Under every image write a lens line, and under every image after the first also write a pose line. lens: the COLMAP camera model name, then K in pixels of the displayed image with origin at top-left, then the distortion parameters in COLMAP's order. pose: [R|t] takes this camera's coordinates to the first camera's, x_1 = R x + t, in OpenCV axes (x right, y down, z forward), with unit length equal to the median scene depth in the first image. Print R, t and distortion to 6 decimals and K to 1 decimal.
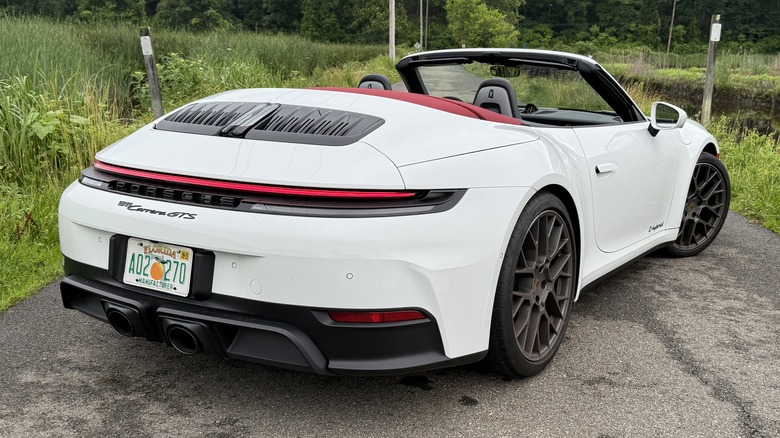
lens RADIAL K [[895.6, 0, 389.9], [0, 895.6, 214.5], [0, 0, 1]] dist [0.104365, 0.000000]
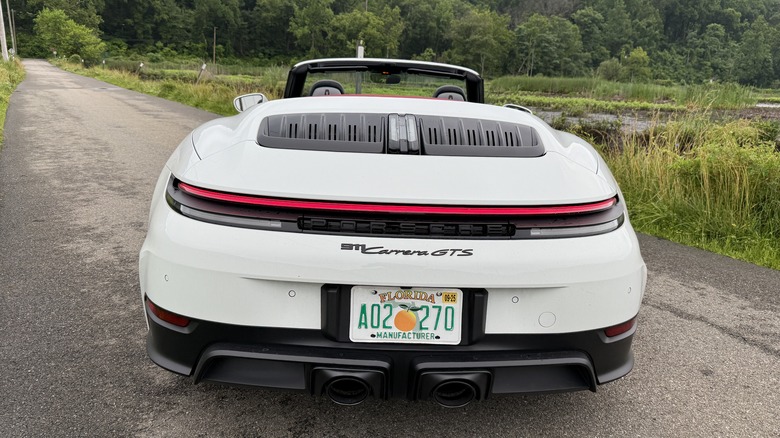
lens RADIAL K [[602.3, 0, 416.9], [0, 602.3, 208.8], [0, 0, 1]] dist [0.010918, 0.004174]
pose [[0.817573, -0.110957, 0.565034, -0.471918], [0.077139, 0.993519, 0.083483, -0.074103], [-0.570635, -0.024667, 0.820833, 0.454213]]
